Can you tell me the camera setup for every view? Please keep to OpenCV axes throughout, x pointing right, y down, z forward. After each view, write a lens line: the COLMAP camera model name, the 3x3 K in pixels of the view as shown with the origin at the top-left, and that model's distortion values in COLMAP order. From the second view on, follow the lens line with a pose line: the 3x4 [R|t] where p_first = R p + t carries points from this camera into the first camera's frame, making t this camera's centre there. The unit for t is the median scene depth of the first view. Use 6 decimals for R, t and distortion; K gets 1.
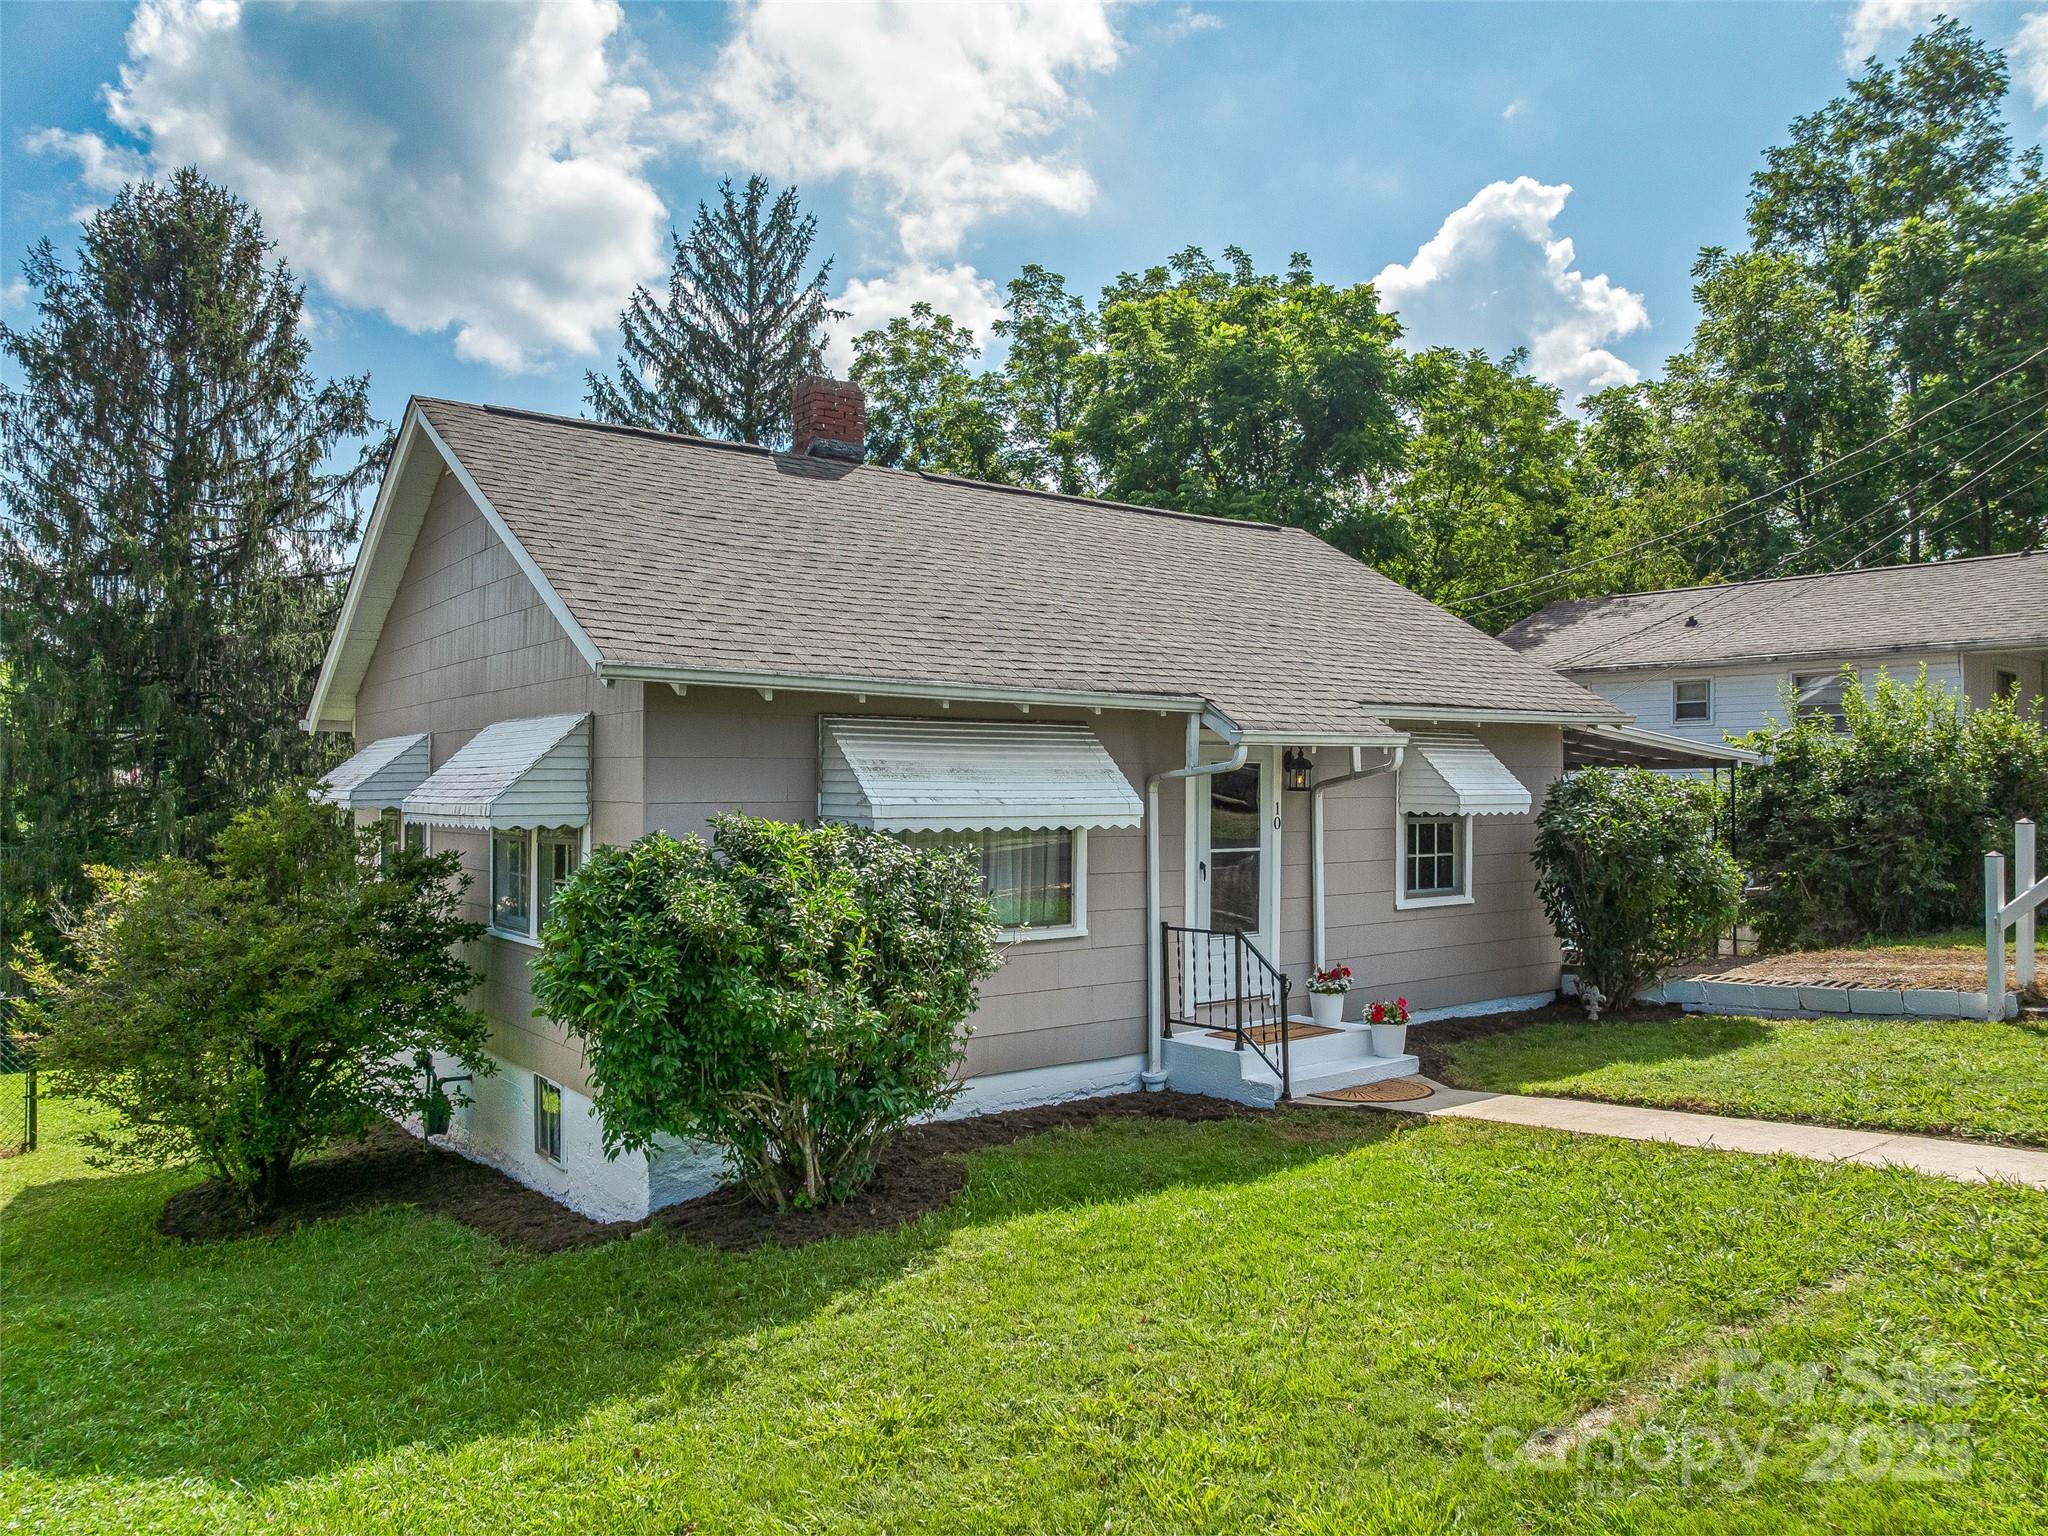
lens RADIAL K [[1442.9, 0, 1020.0], [0, 1442.9, 774.0], [0, 0, 1]] dist [-0.037641, 0.005238]
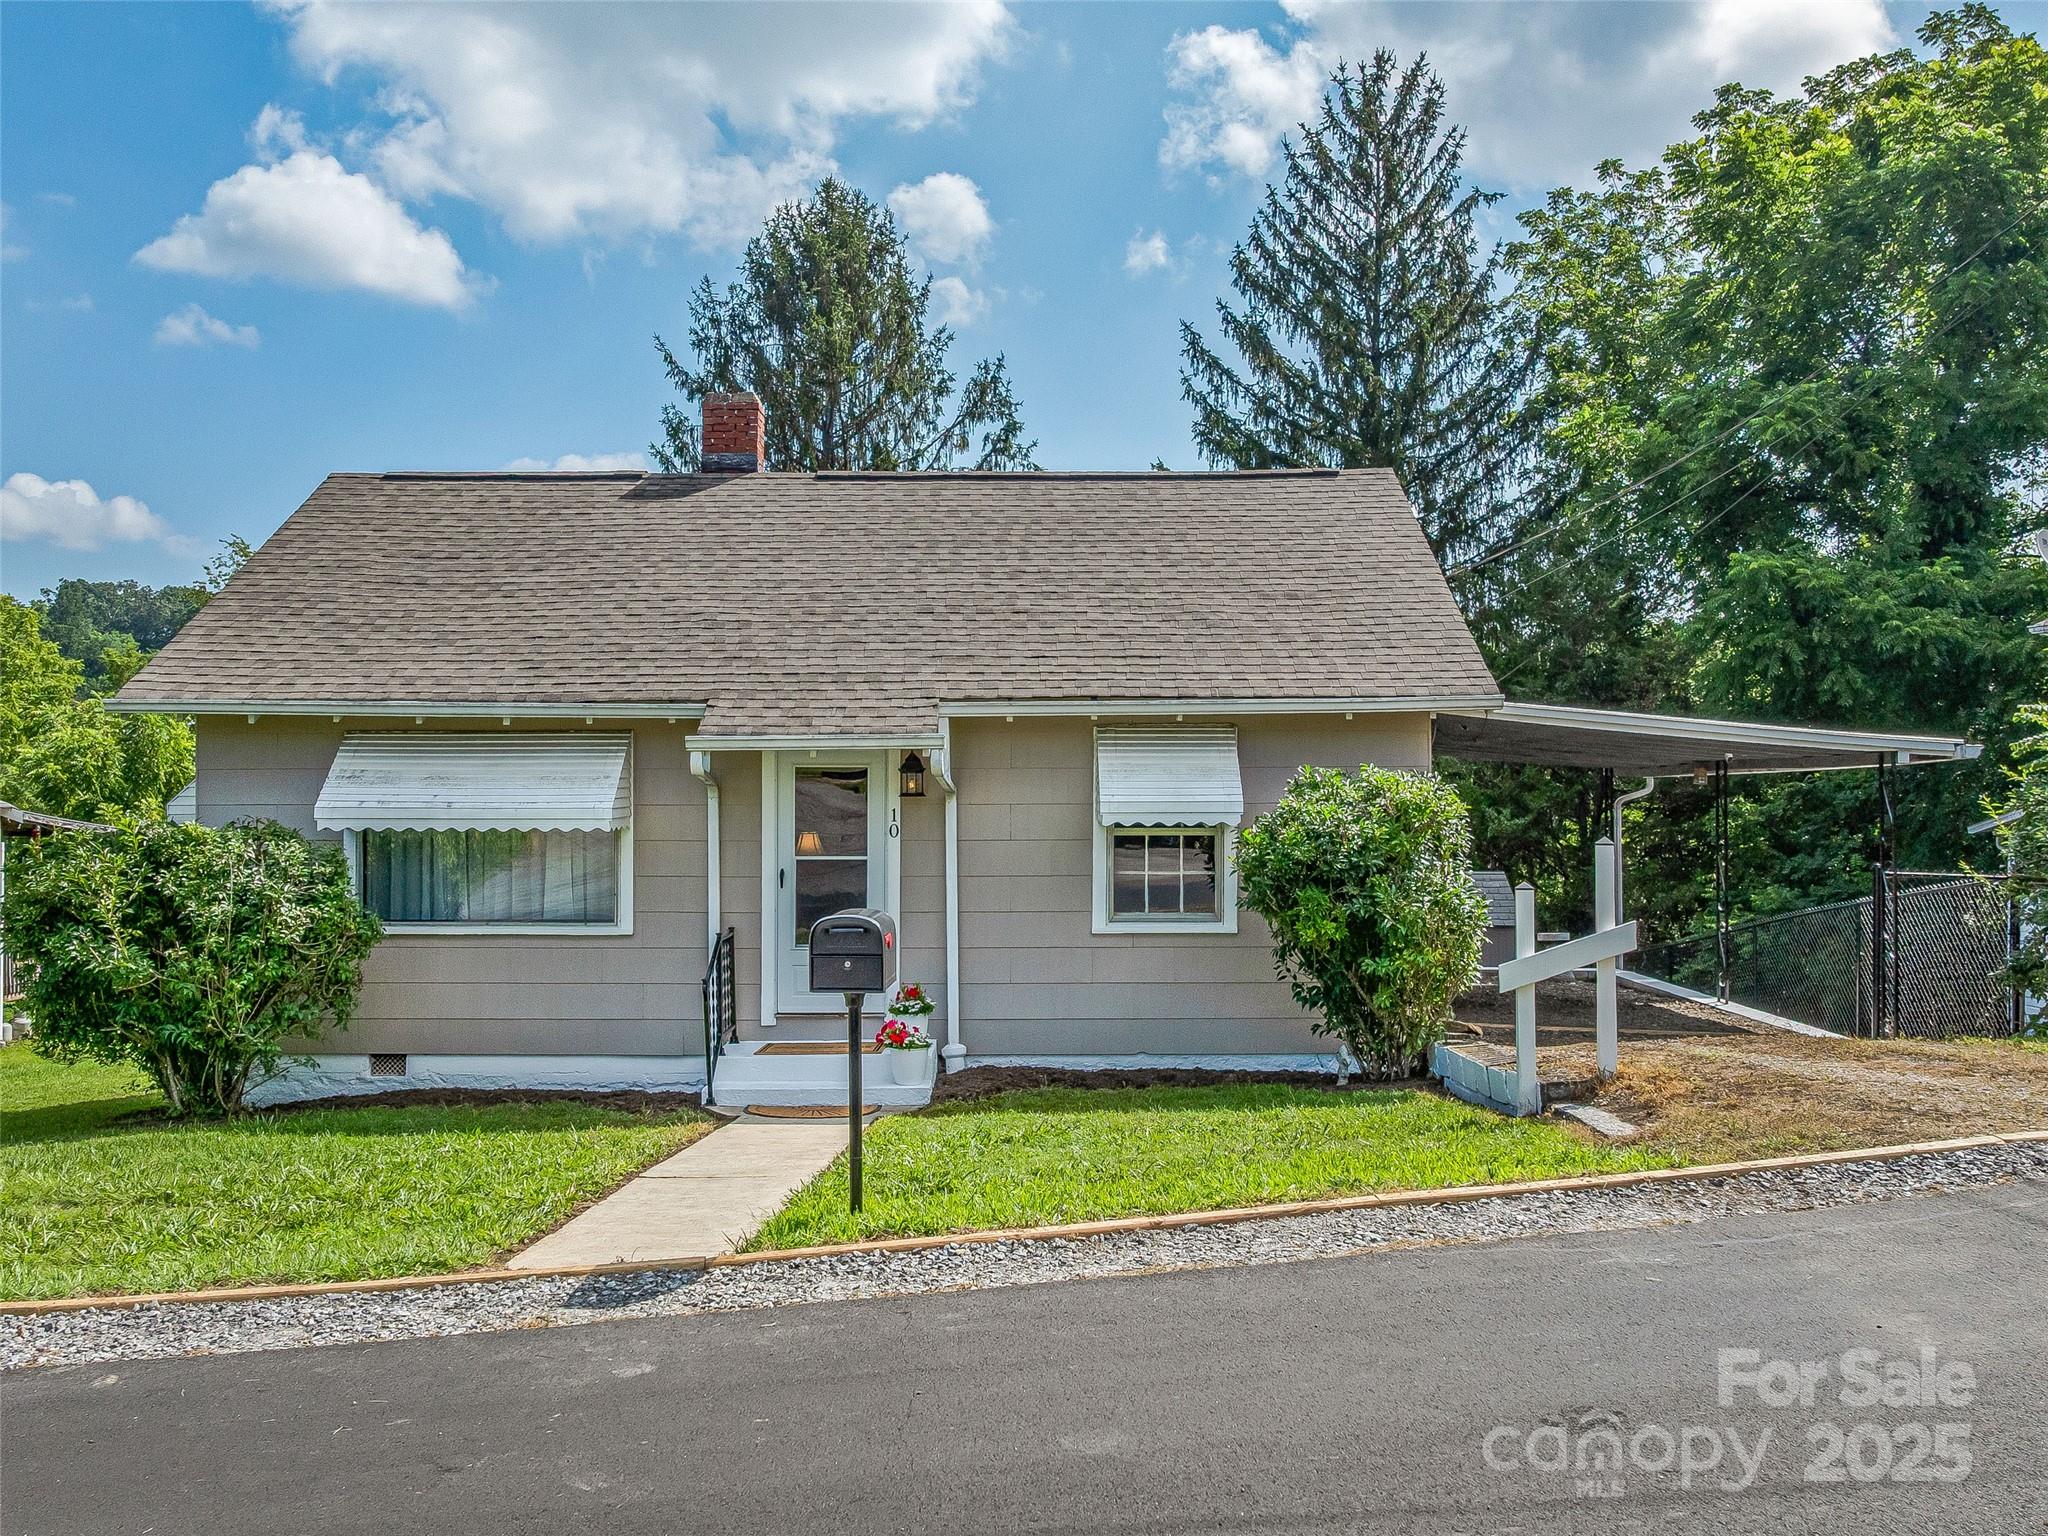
lens RADIAL K [[1865.2, 0, 1025.0], [0, 1865.2, 765.1], [0, 0, 1]] dist [-0.030915, 0.000000]
pose [[0.798456, -0.009102, -0.601984, 0.900853], [0.006076, 0.999957, -0.007060, 0.000481], [0.602023, 0.001979, 0.798477, 0.076328]]
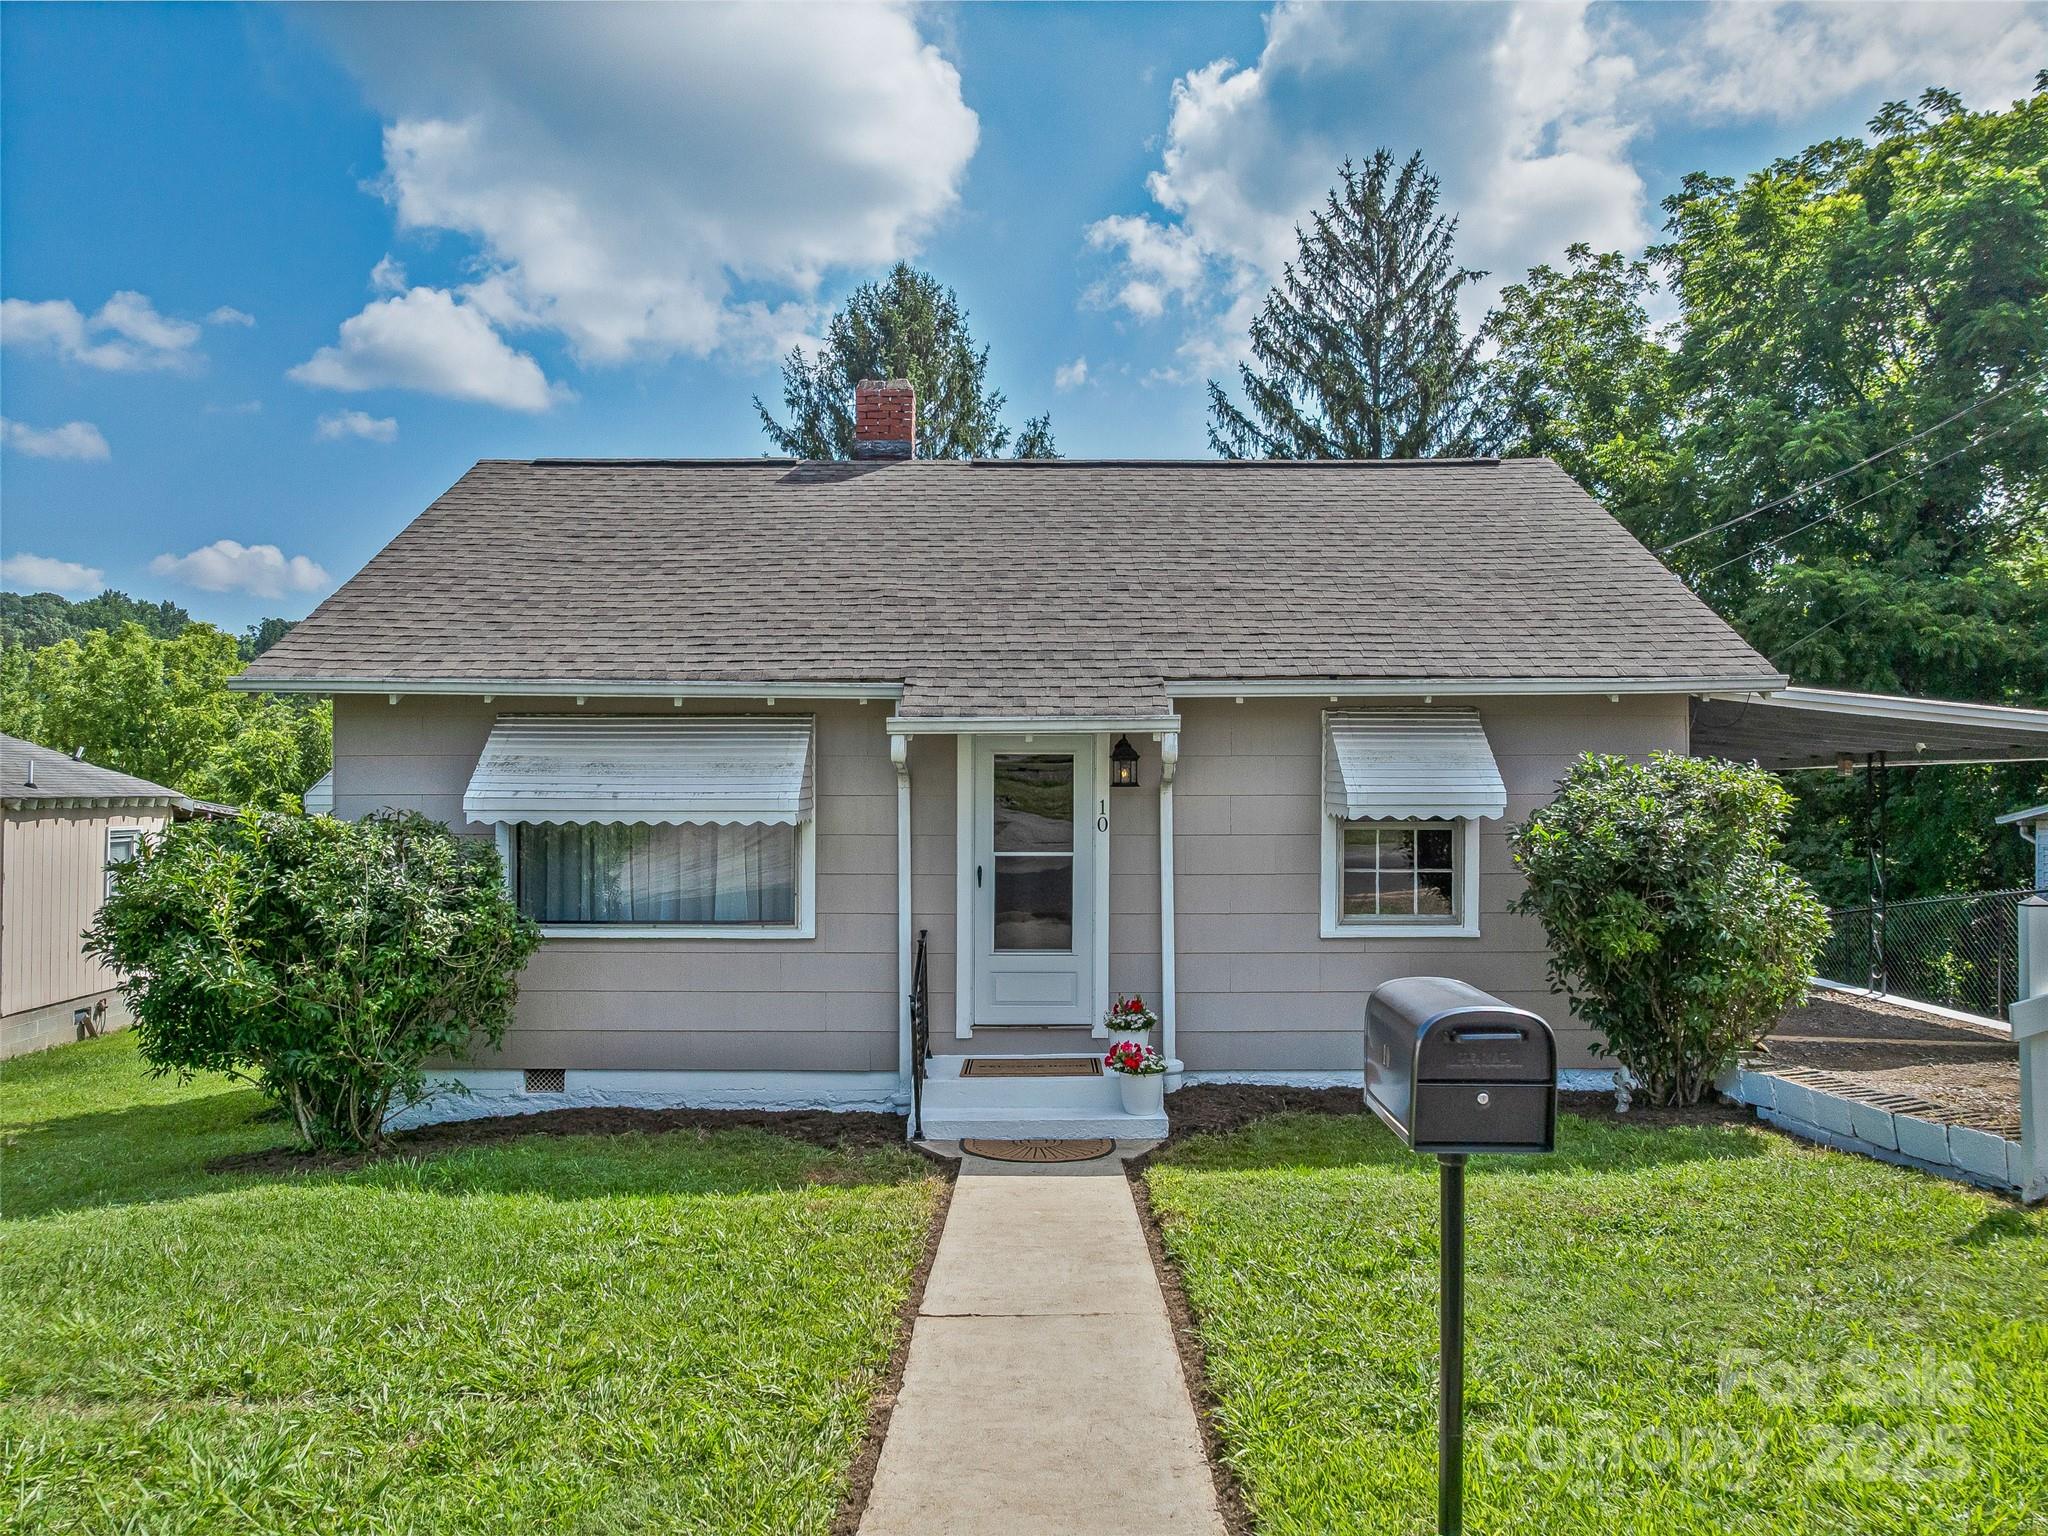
lens RADIAL K [[1442.9, 0, 1022.0], [0, 1442.9, 770.4], [0, 0, 1]] dist [-0.037641, 0.005238]
pose [[0.802193, -0.005735, -0.597037, 0.598713], [0.004558, 0.999984, -0.003481, 0.004590], [0.597047, 0.000070, 0.802206, 0.265046]]
